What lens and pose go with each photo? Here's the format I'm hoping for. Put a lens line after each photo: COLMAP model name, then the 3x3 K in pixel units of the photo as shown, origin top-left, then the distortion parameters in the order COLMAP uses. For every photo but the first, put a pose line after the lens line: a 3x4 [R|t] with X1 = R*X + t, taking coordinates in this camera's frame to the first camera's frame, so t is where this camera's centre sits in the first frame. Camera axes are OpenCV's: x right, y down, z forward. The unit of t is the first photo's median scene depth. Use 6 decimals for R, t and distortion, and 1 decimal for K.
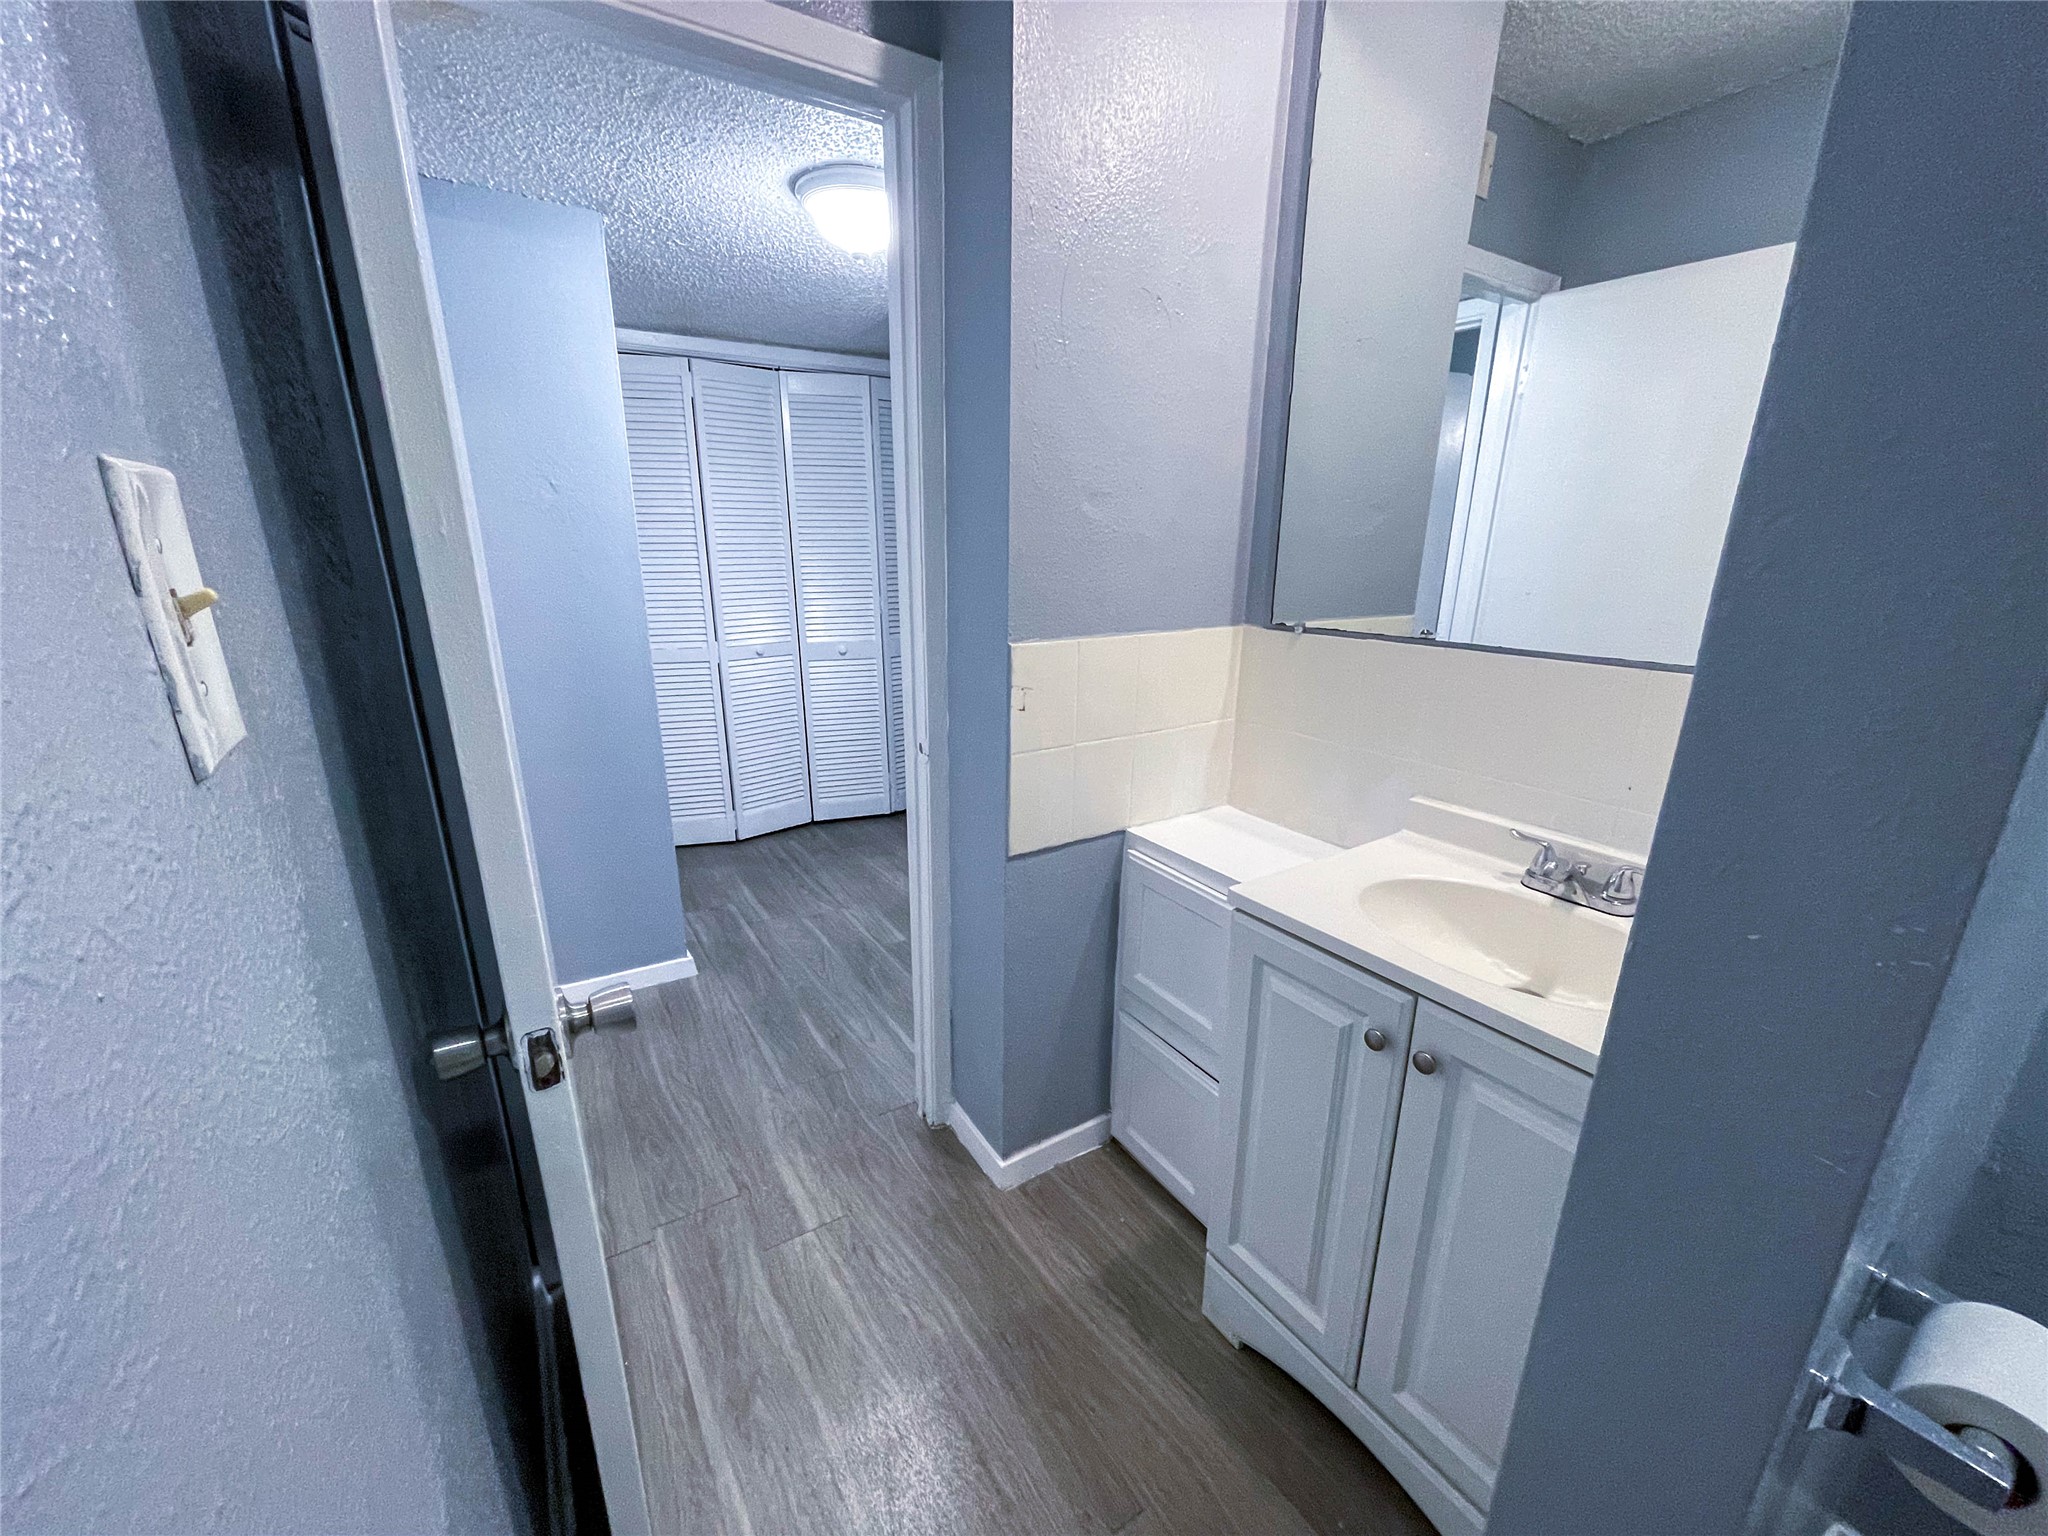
lens RADIAL K [[823.5, 0, 1010.6], [0, 823.5, 773.5], [0, 0, 1]] dist [0.003211, -0.000330]
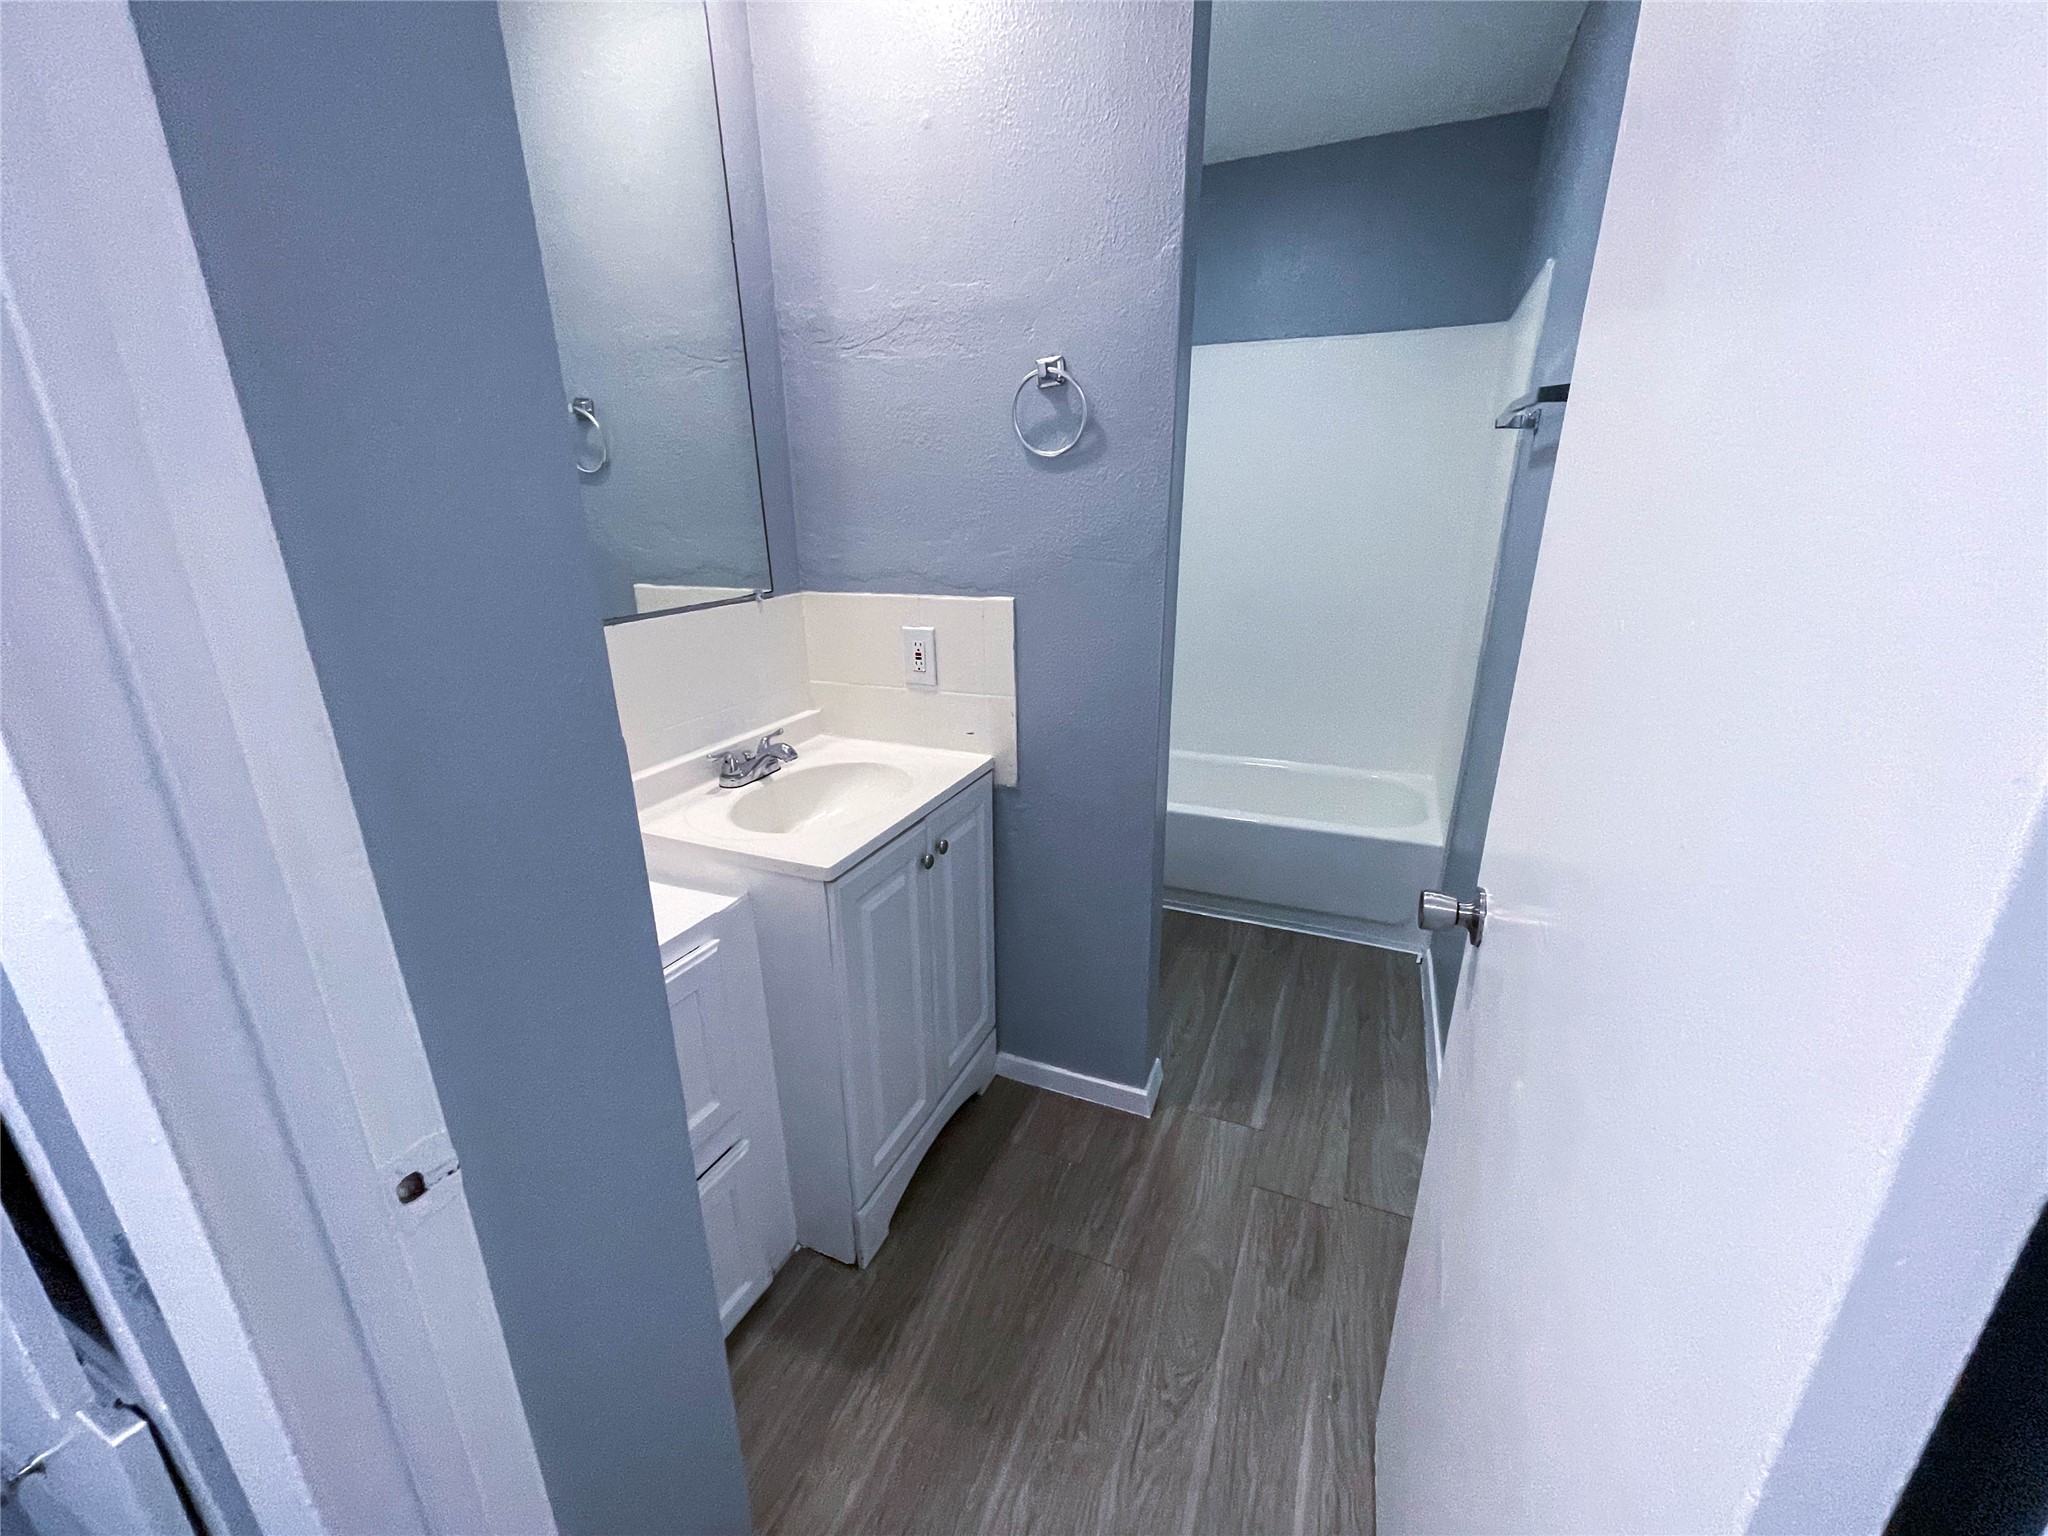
lens RADIAL K [[823.5, 0, 1027.3], [0, 823.5, 768.2], [0, 0, 1]] dist [0.003211, -0.000330]
pose [[-0.563044, -0.261876, 0.783838, -0.511008], [0.241206, 0.855096, 0.458946, -0.300427], [-0.790444, 0.447473, -0.418290, 0.952349]]
